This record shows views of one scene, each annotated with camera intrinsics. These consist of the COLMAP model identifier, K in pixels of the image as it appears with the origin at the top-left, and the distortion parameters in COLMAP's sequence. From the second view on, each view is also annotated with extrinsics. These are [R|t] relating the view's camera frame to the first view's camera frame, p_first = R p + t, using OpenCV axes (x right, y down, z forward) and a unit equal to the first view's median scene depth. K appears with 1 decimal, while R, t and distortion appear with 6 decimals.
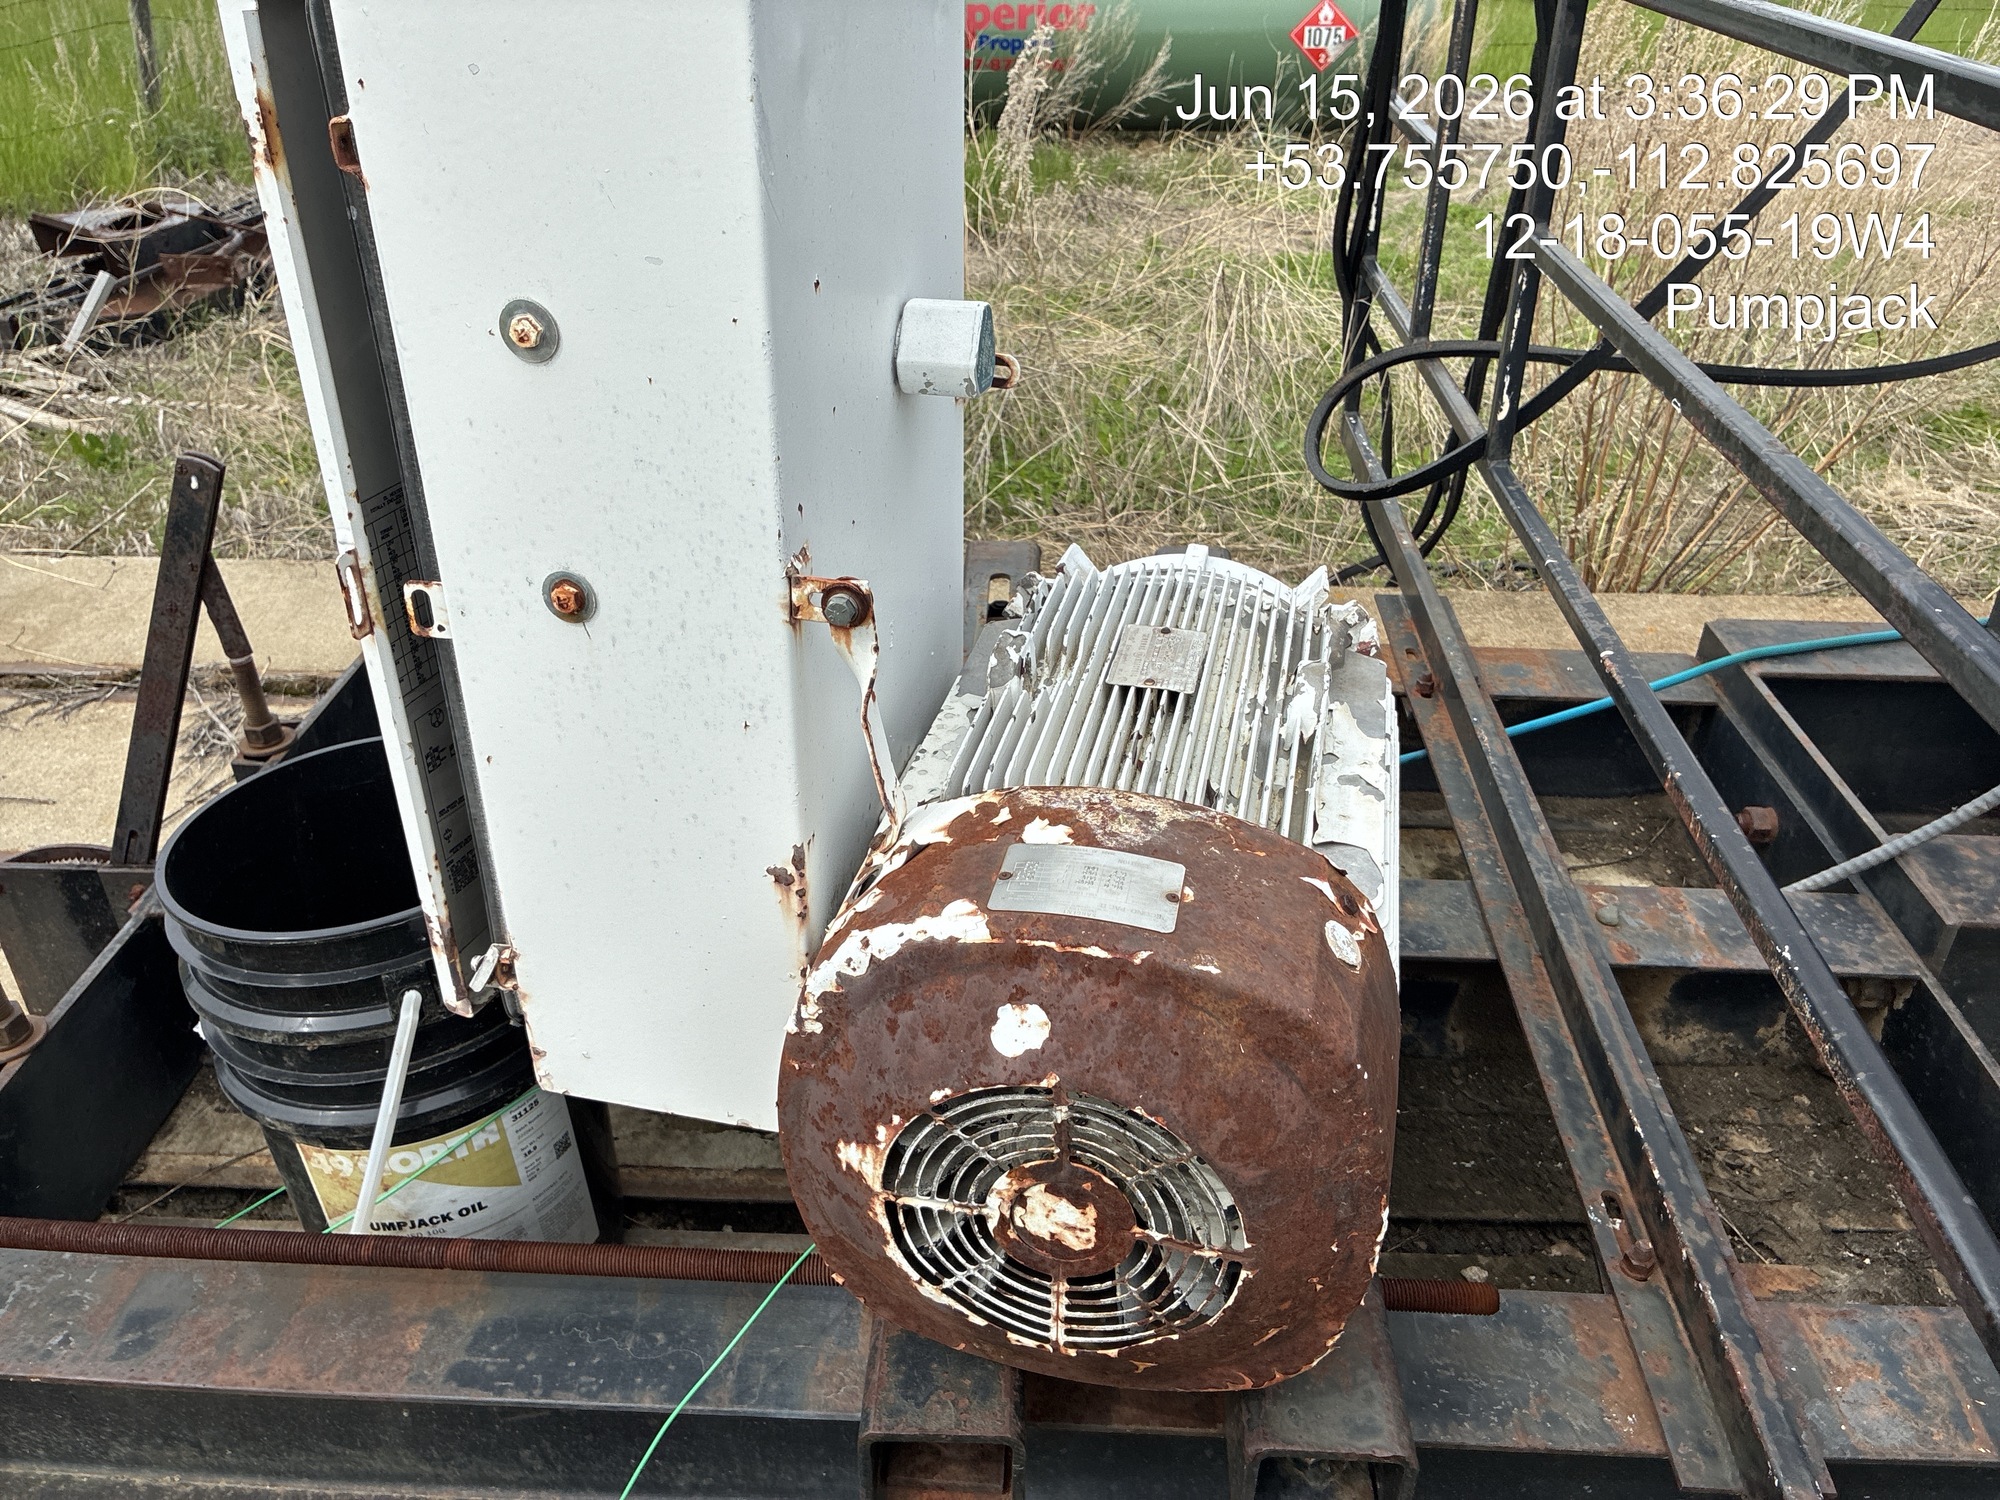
lens RADIAL K [[1546.6, 0, 997.3], [0, 1546.6, 752.1], [0, 0, 1]] dist [0.010674, -0.005968]
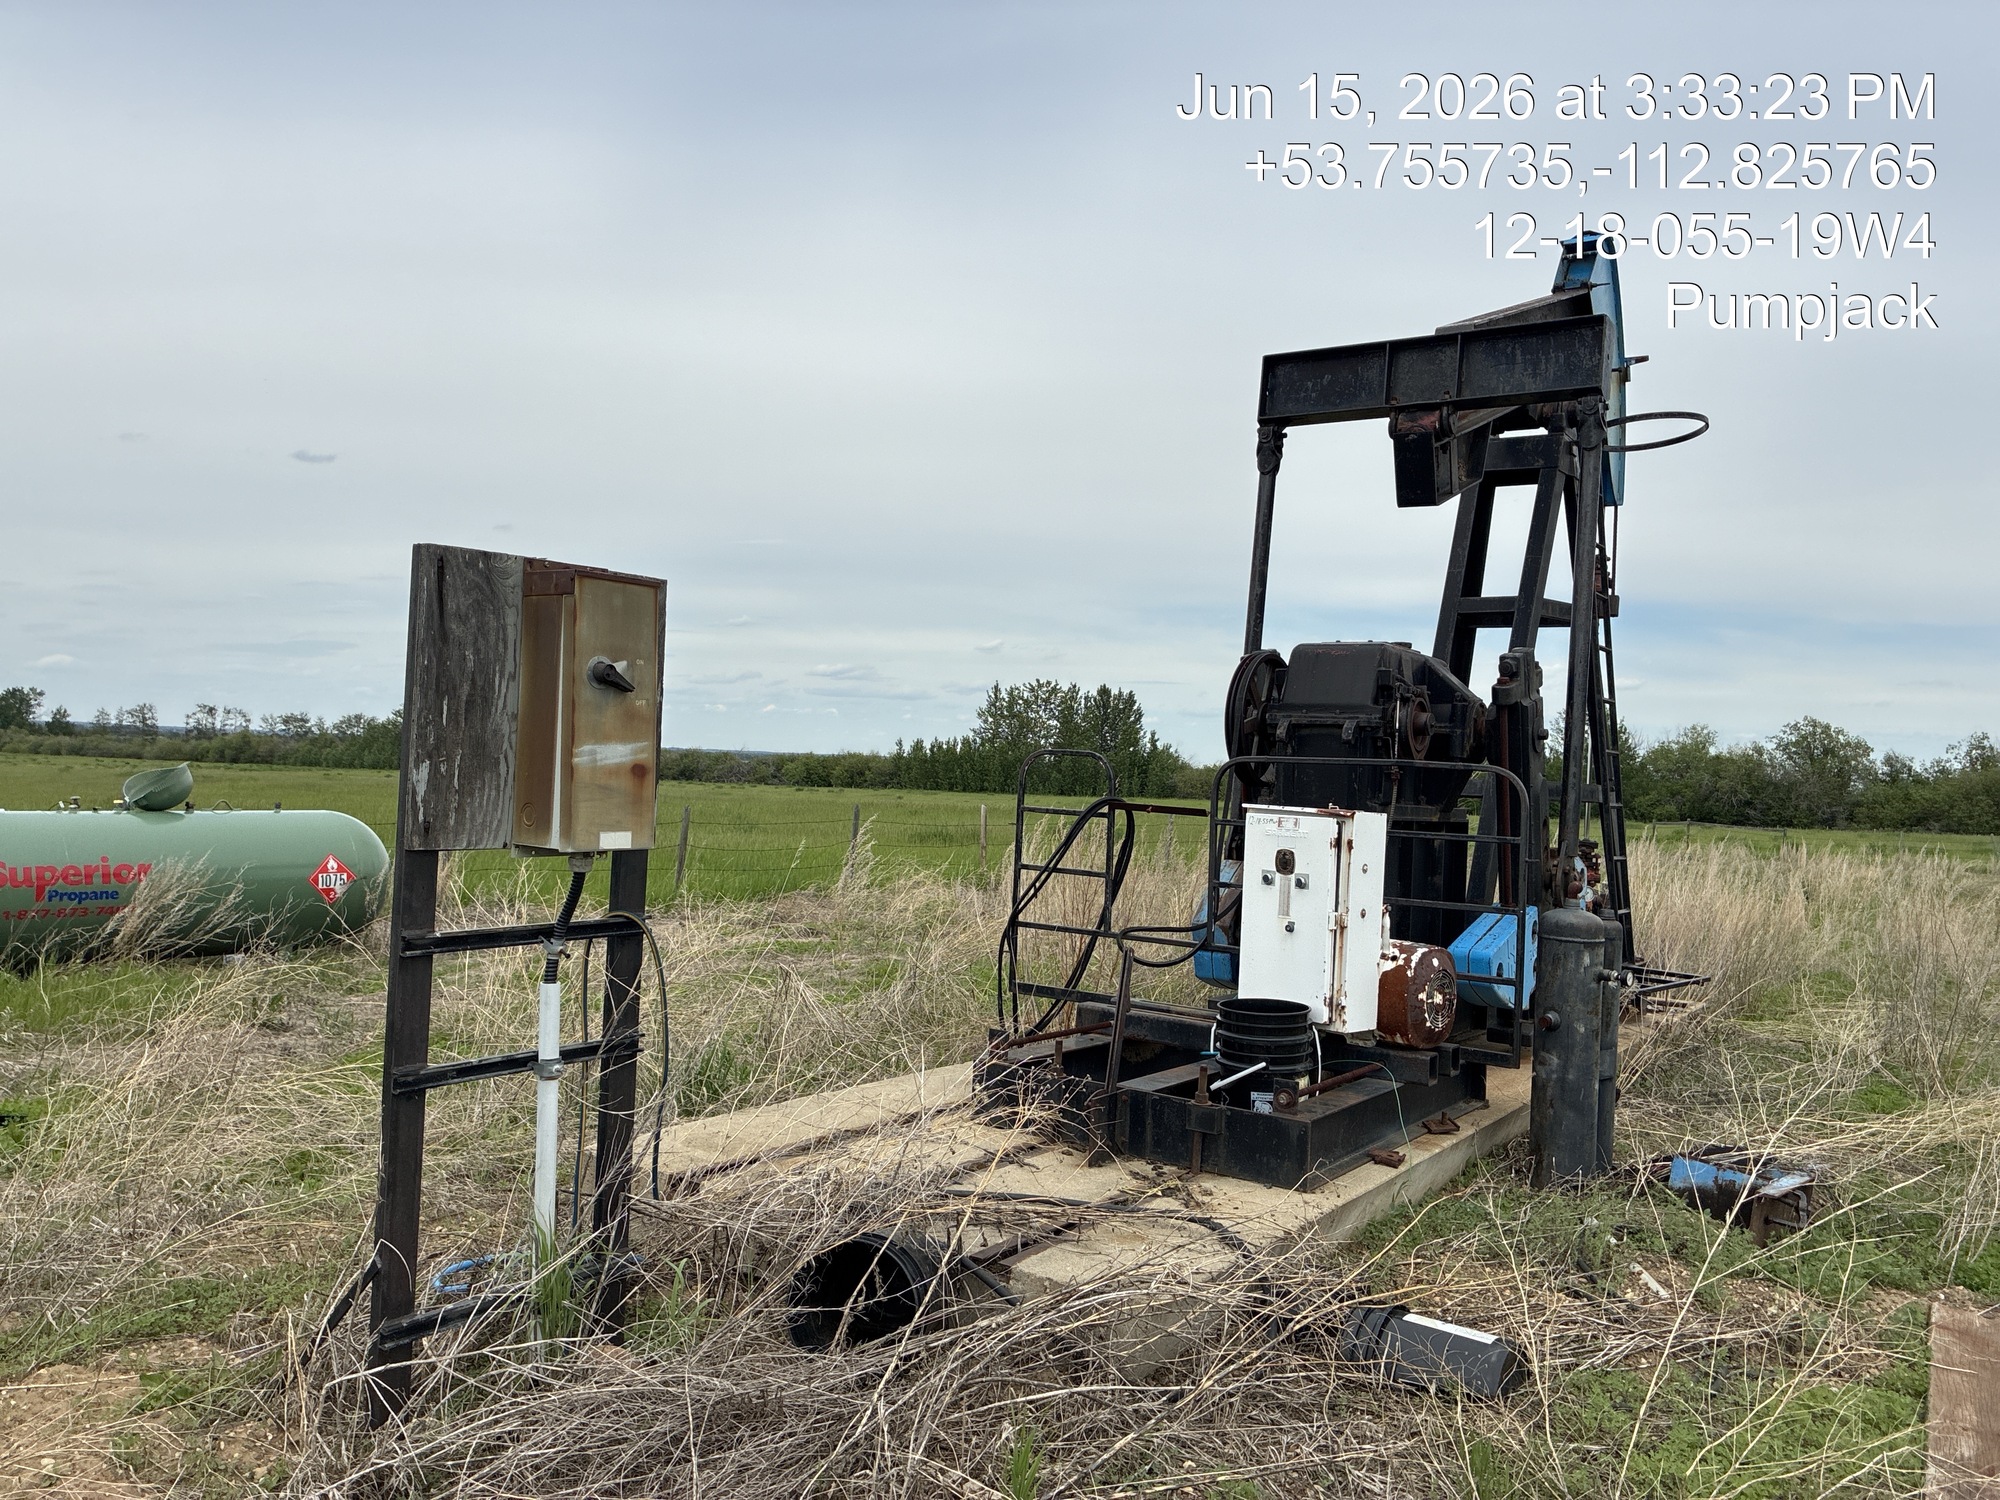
lens RADIAL K [[1546.6, 0, 998.6], [0, 1546.6, 753.2], [0, 0, 1]] dist [0.010674, -0.005968]
pose [[0.530939, 0.034330, 0.846714, -0.626136], [0.396077, 0.873268, -0.283770, 0.052652], [-0.749150, 0.486029, 0.450055, -0.091158]]
